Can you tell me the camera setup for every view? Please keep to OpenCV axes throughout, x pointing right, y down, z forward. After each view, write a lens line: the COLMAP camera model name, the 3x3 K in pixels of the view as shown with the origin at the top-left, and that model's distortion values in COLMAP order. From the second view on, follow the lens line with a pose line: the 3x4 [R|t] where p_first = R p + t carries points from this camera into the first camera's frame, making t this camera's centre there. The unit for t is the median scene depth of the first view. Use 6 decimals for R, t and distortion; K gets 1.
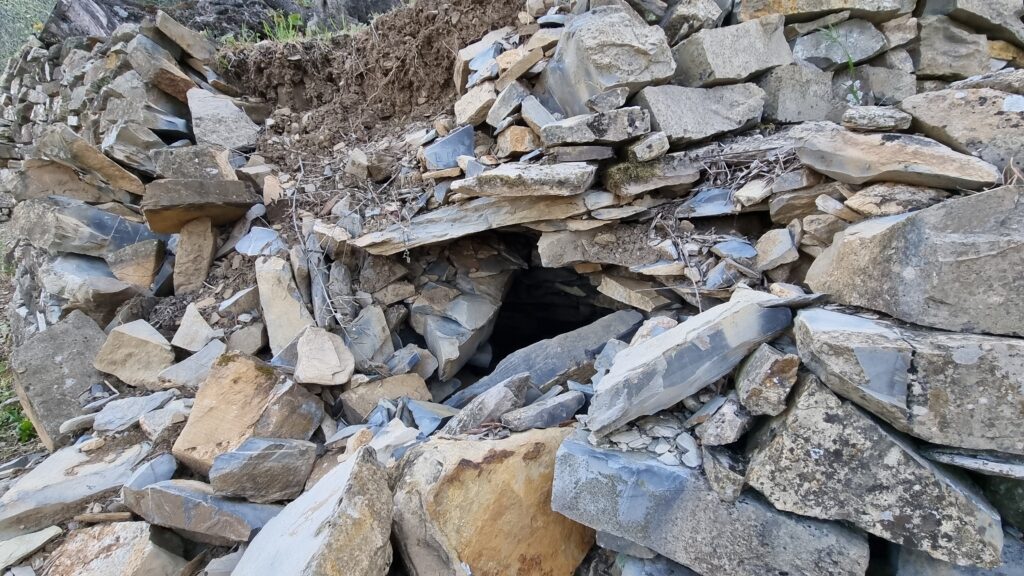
lens RADIAL K [[450.8, 0, 508.6], [0, 450.8, 288.7], [0, 0, 1]] dist [0.008838, -0.006161]
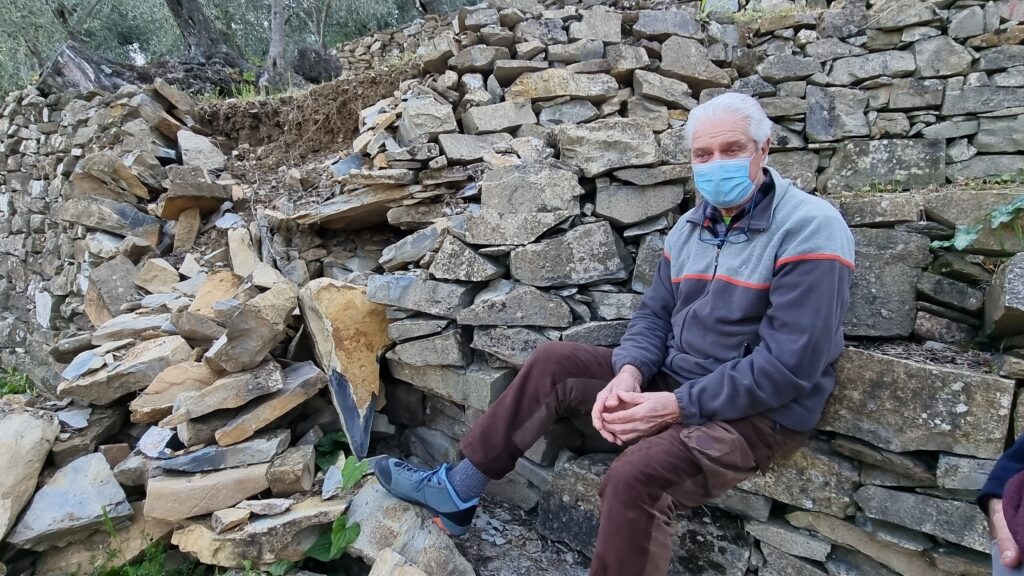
lens RADIAL K [[546.8, 0, 509.1], [0, 546.8, 286.7], [0, 0, 1]] dist [0.004078, 0.000454]
pose [[0.998740, -0.002359, 0.050127, 0.452821], [0.009288, 0.990327, -0.138441, 0.526953], [-0.049316, 0.138732, 0.989101, -1.239136]]
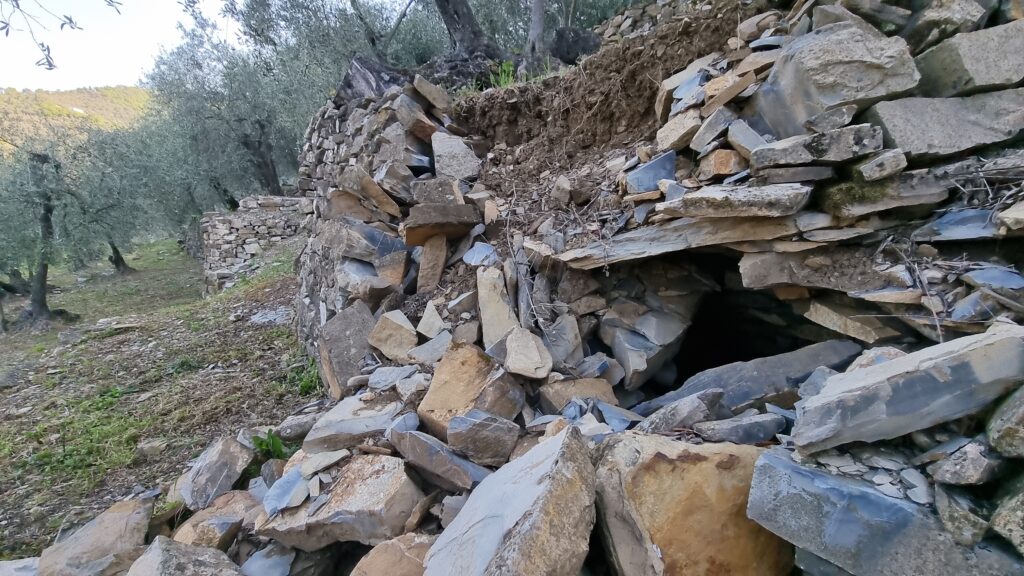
lens RADIAL K [[450.8, 0, 508.4], [0, 450.8, 288.5], [0, 0, 1]] dist [0.008838, -0.006161]
pose [[0.928580, 0.060061, -0.366240, -0.040774], [-0.077289, 0.996477, -0.032546, 0.027477], [0.362995, 0.058528, 0.929951, -0.122471]]
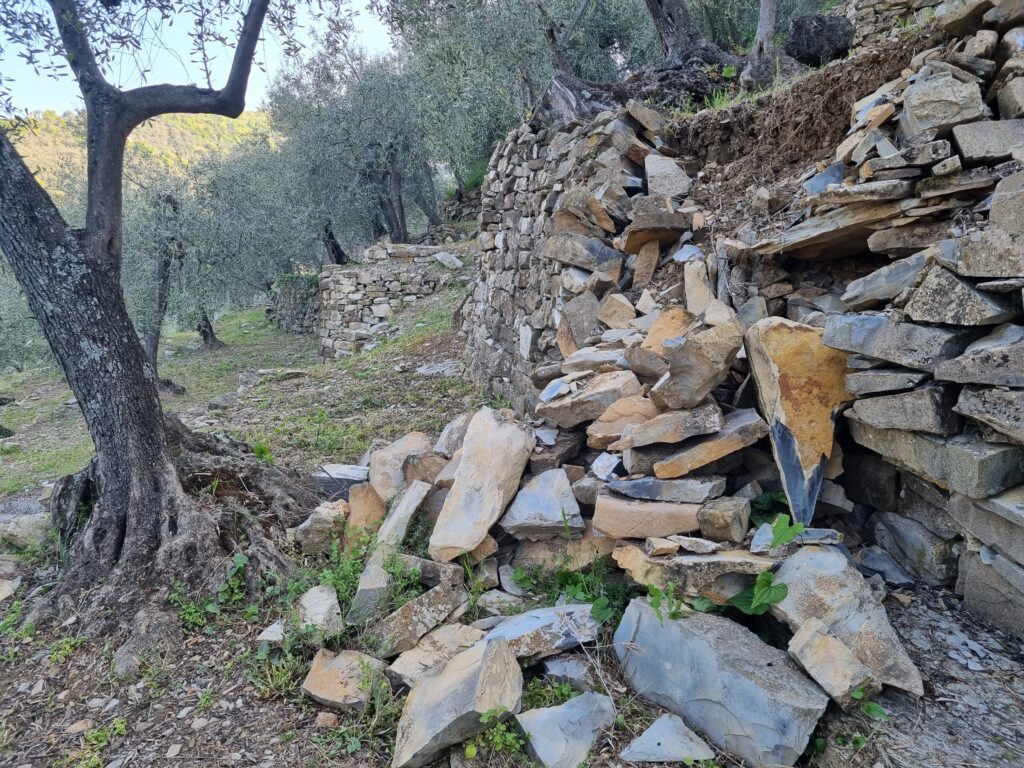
lens RADIAL K [[766.1, 0, 509.2], [0, 766.1, 369.2], [0, 0, 1]] dist [0.062954, -0.037006]
pose [[0.785397, 0.070749, -0.614936, 0.727651], [-0.130963, 0.989950, -0.053372, 0.617929], [0.604980, 0.122452, 0.786769, -1.659667]]
